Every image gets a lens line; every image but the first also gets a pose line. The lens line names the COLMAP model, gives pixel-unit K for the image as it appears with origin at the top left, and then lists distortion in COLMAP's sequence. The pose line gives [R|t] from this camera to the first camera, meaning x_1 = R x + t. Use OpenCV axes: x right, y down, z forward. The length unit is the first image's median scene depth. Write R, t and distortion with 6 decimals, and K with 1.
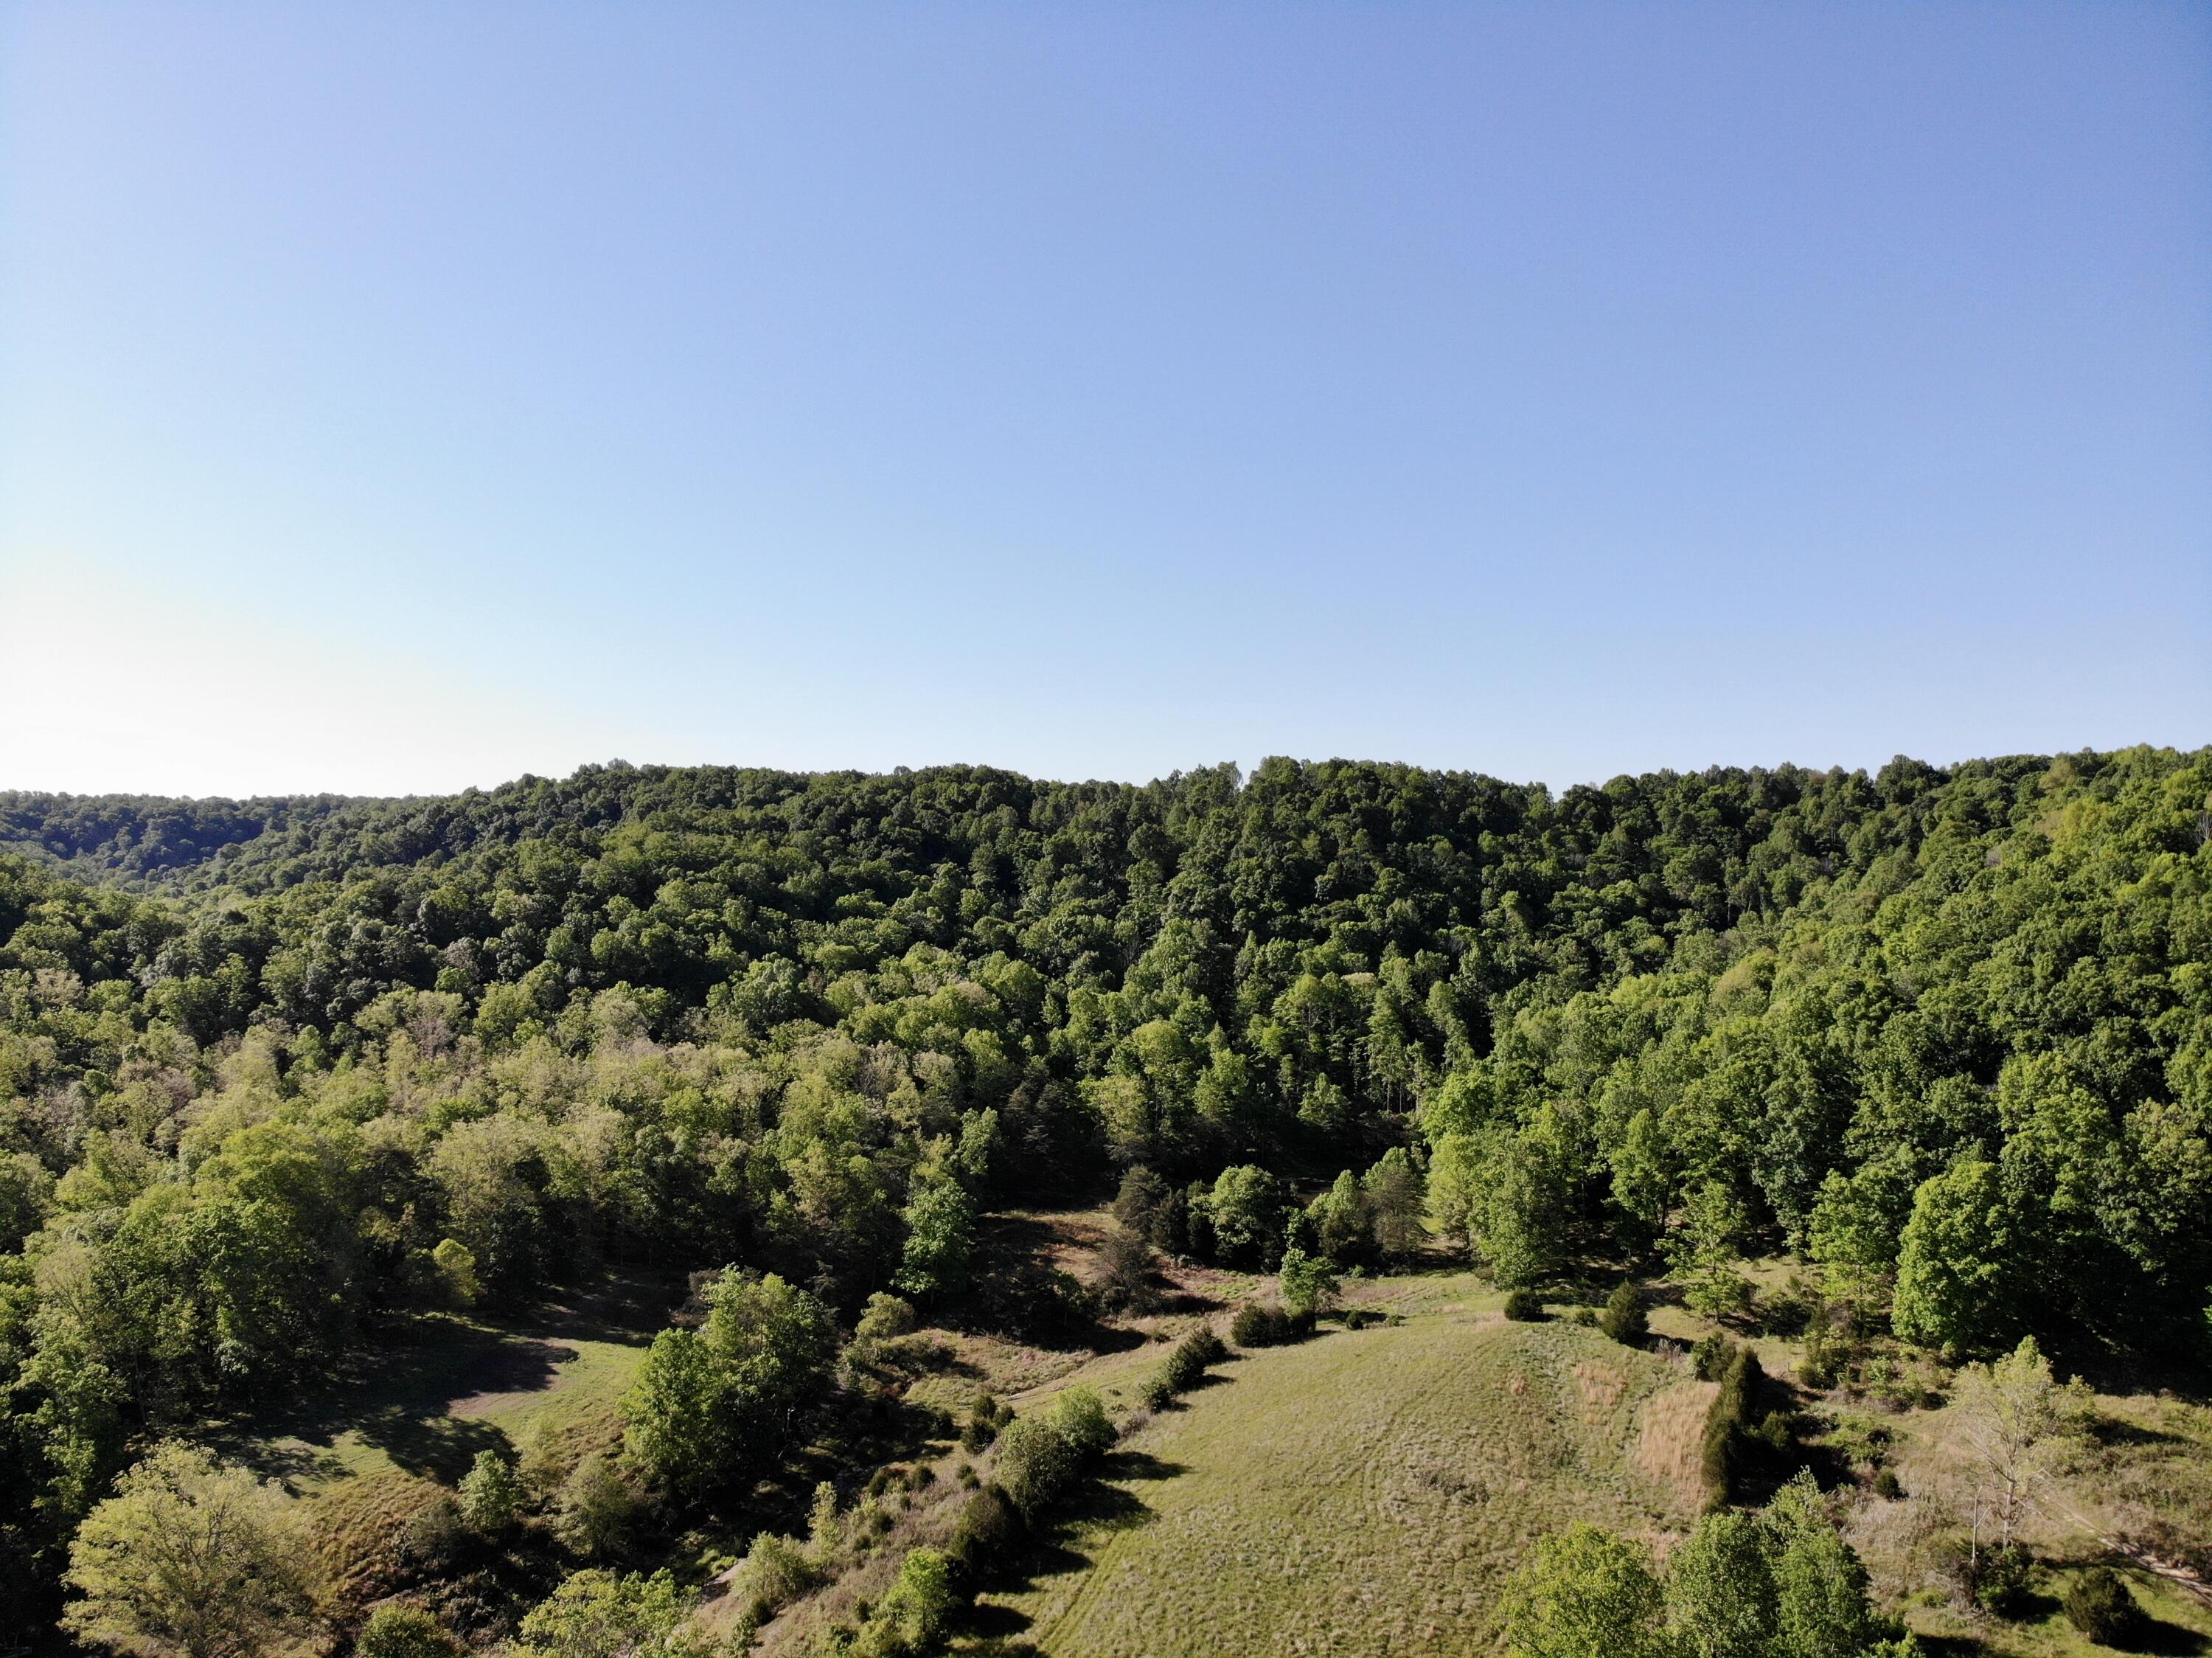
lens RADIAL K [[1559.6, 0, 1091.8], [0, 1559.6, 836.0], [0, 0, 1]] dist [0.080356, -0.175239]
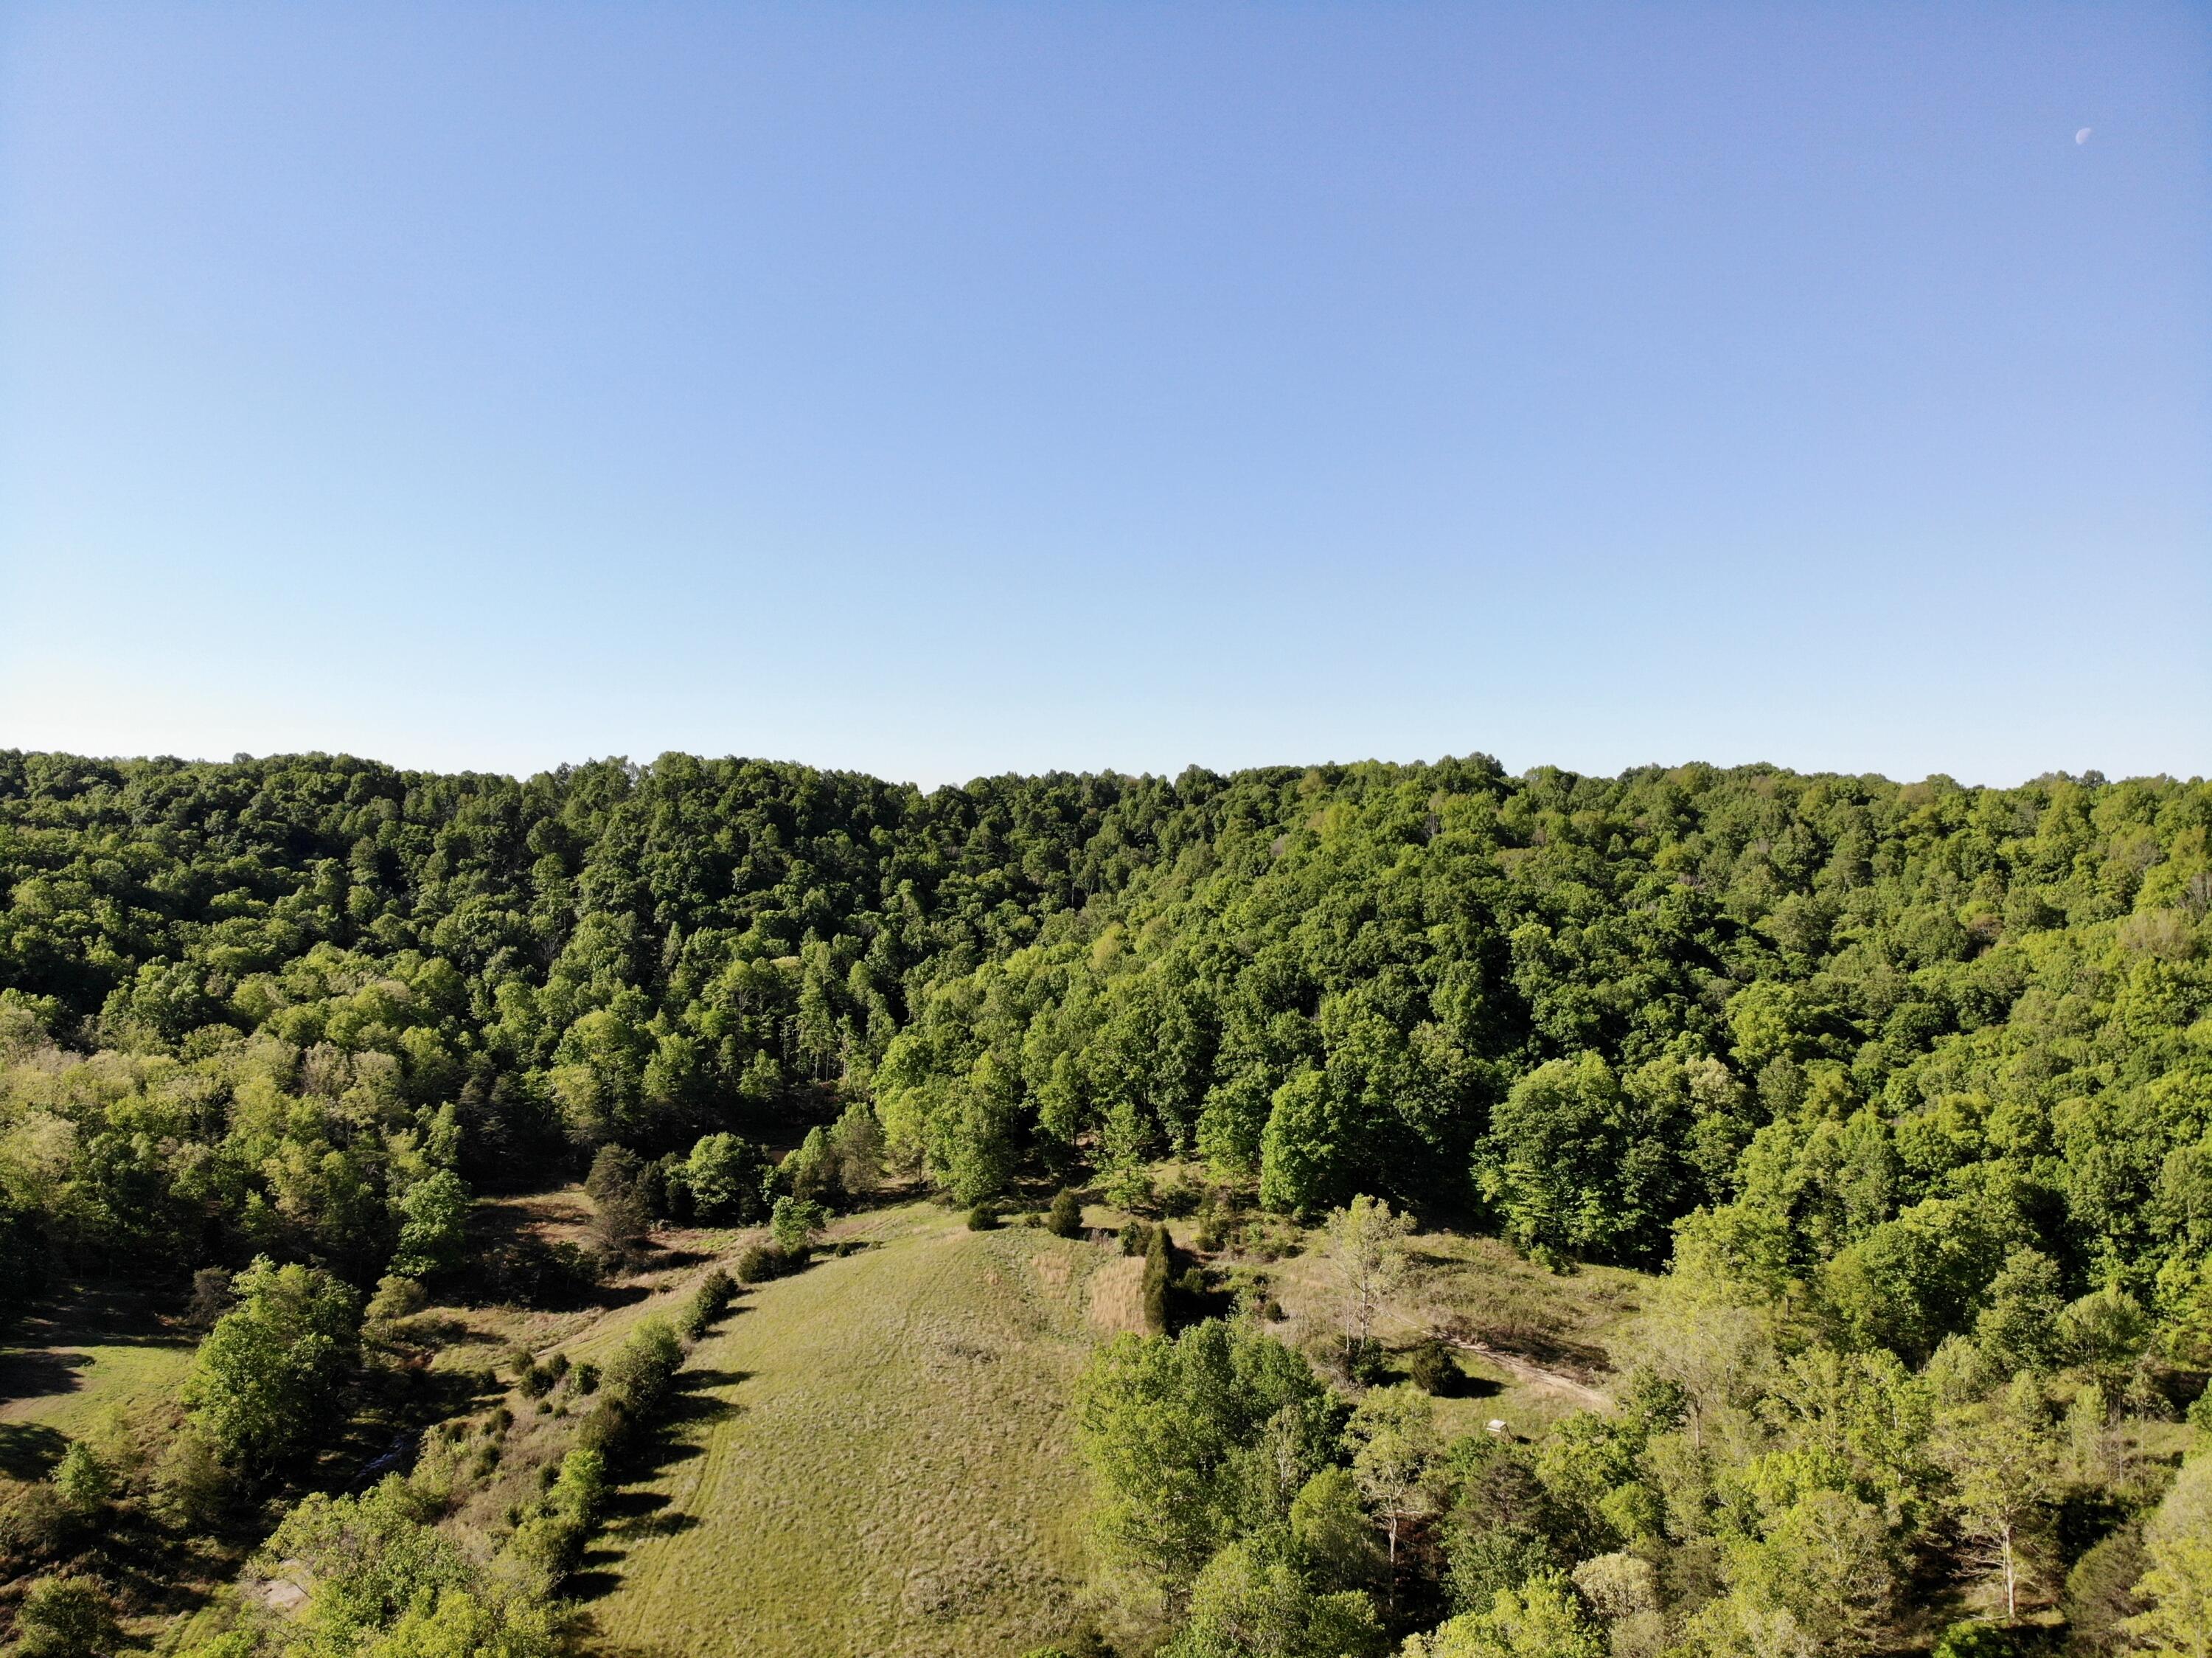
lens RADIAL K [[1559.6, 0, 1088.3], [0, 1559.6, 835.7], [0, 0, 1]] dist [0.080356, -0.175239]
pose [[0.907052, -0.000338, 0.421019, -0.089388], [-0.001519, 0.999991, 0.004074, -0.001306], [-0.421017, -0.004335, 0.907043, -0.071847]]
